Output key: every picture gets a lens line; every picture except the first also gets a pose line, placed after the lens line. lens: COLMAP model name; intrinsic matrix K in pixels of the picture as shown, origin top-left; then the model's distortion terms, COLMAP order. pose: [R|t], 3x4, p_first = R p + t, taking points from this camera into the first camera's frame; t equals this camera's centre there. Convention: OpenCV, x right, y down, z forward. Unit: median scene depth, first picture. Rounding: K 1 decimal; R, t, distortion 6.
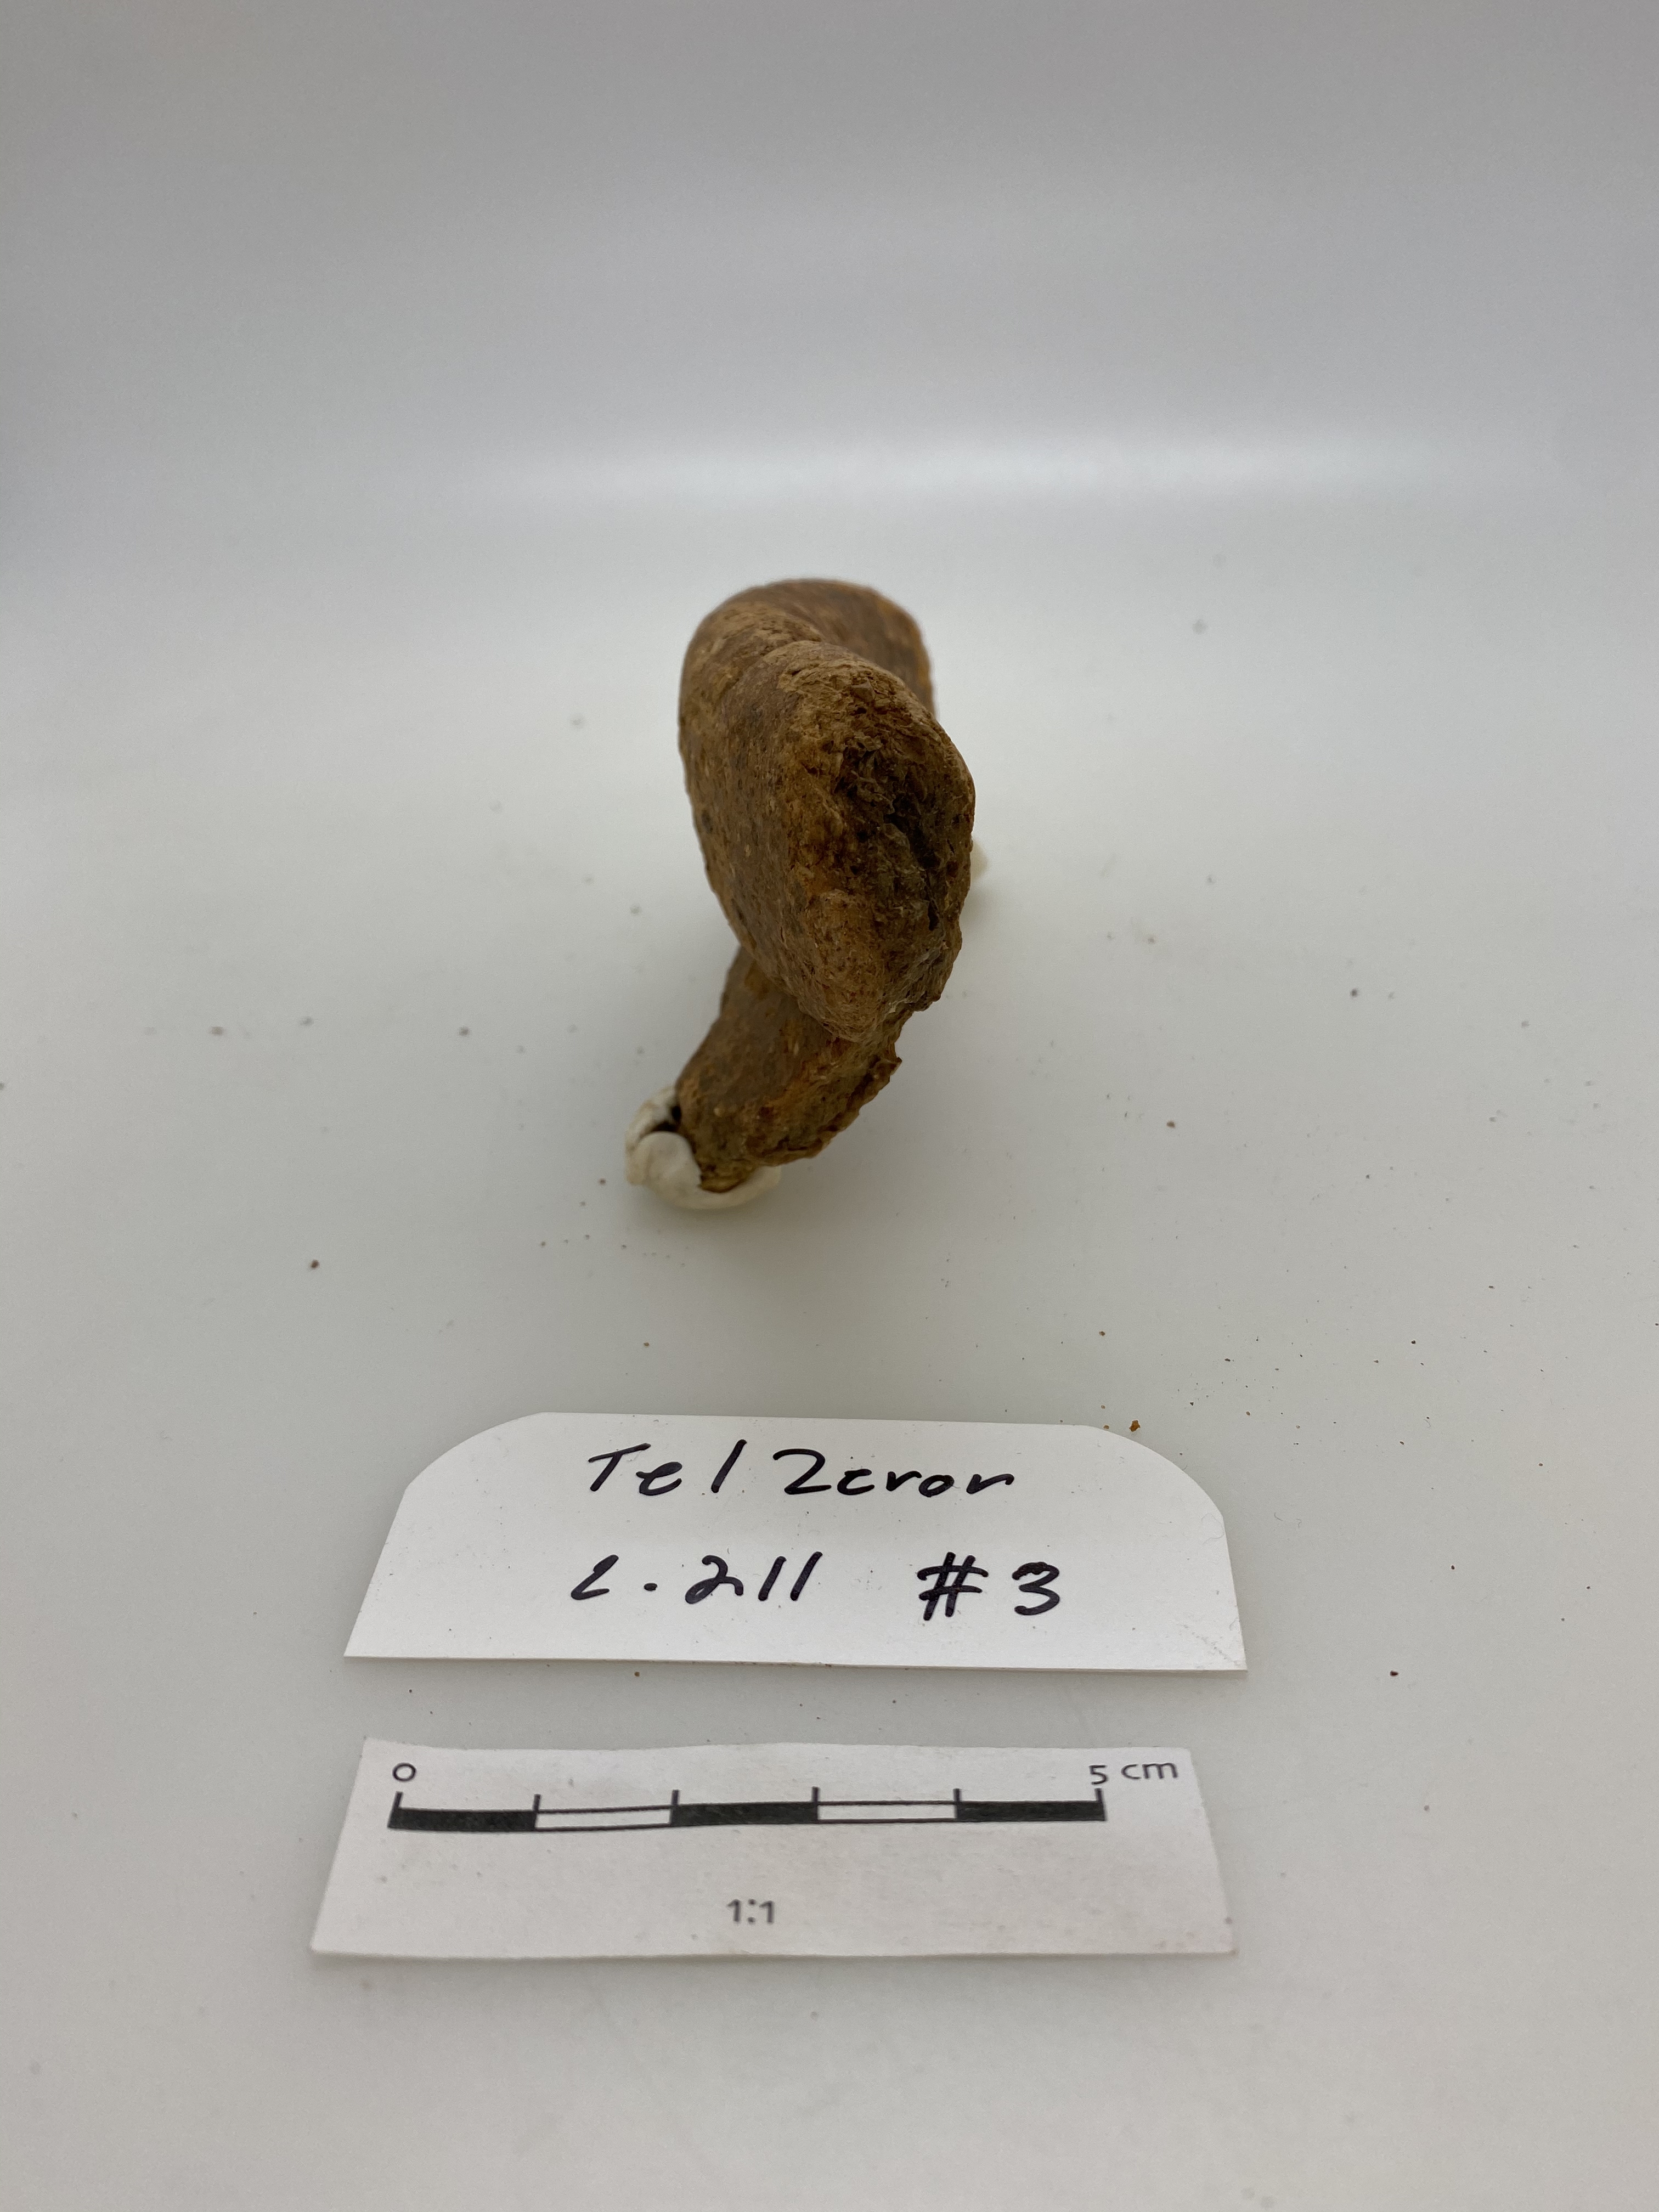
lens RADIAL K [[1839.1, 0, 829.5], [0, 1839.1, 1106.0], [0, 0, 1]] dist [0.039686, -0.005181]
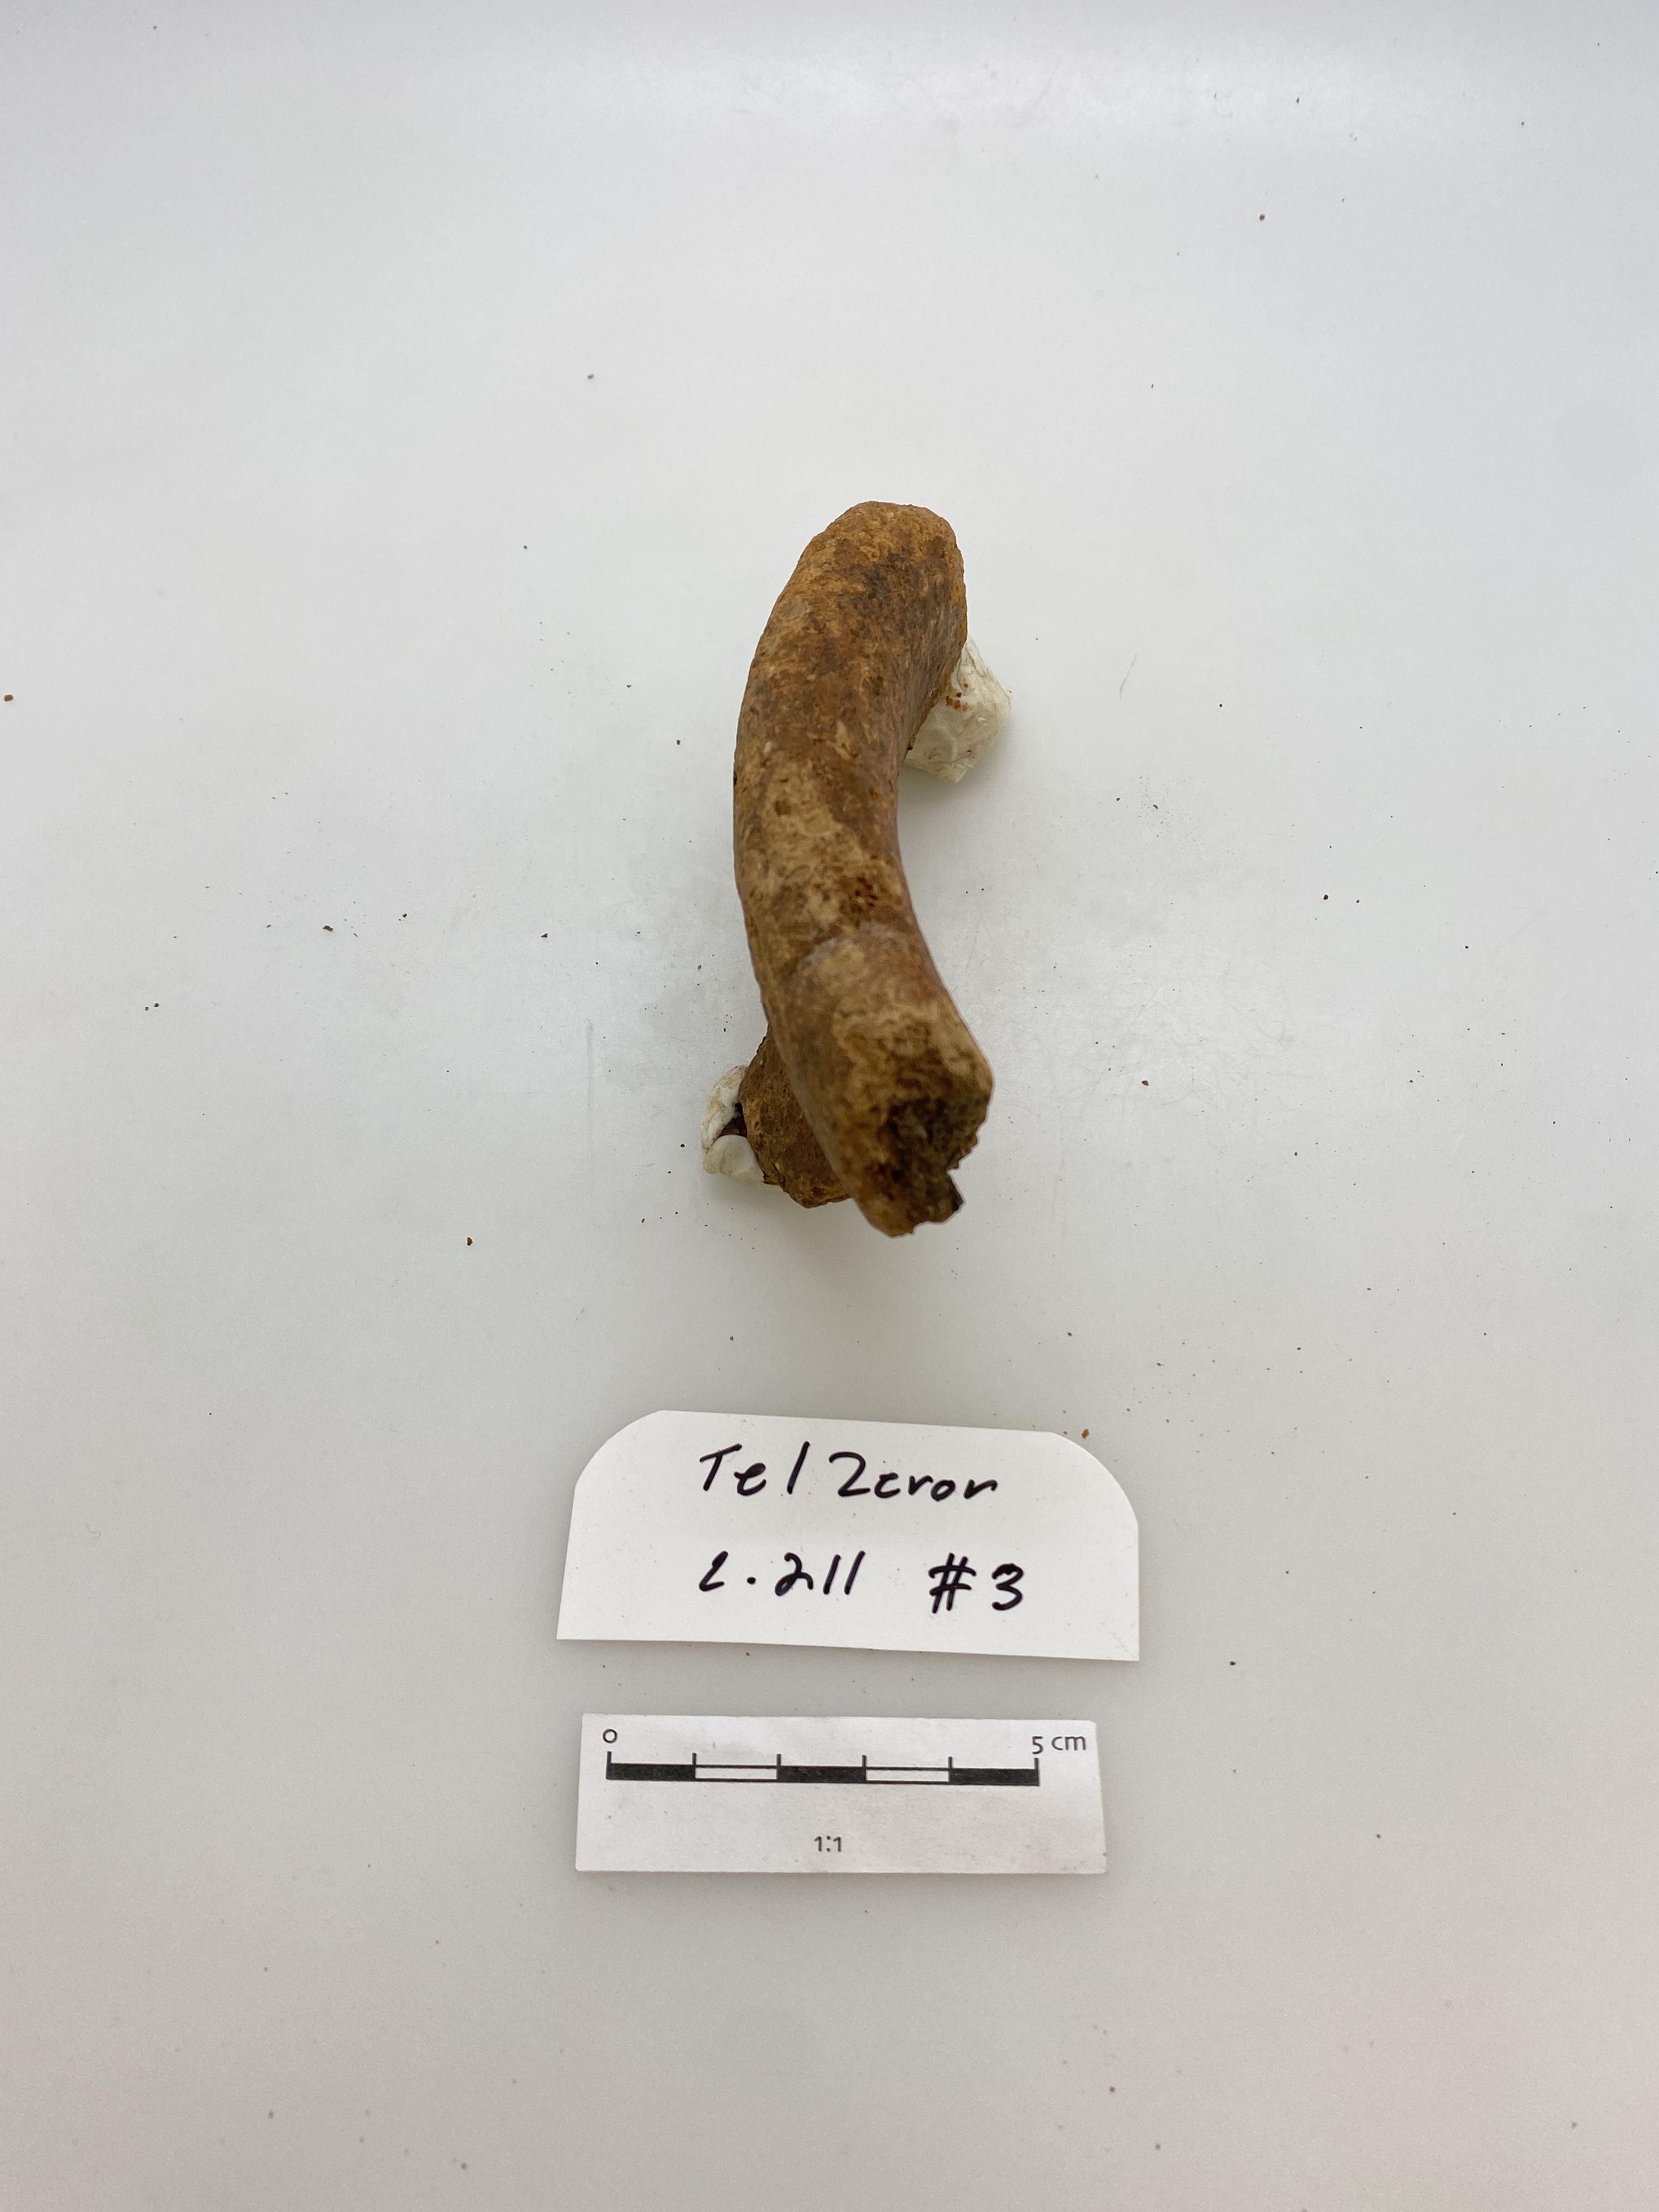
lens RADIAL K [[1839.1, 0, 829.5], [0, 1839.1, 1106.0], [0, 0, 1]] dist [0.039686, -0.005181]
pose [[0.999993, -0.003810, 0.000216, -0.032365], [0.003004, 0.820768, 0.571254, -0.923214], [-0.002354, -0.571249, 0.820774, -0.013886]]
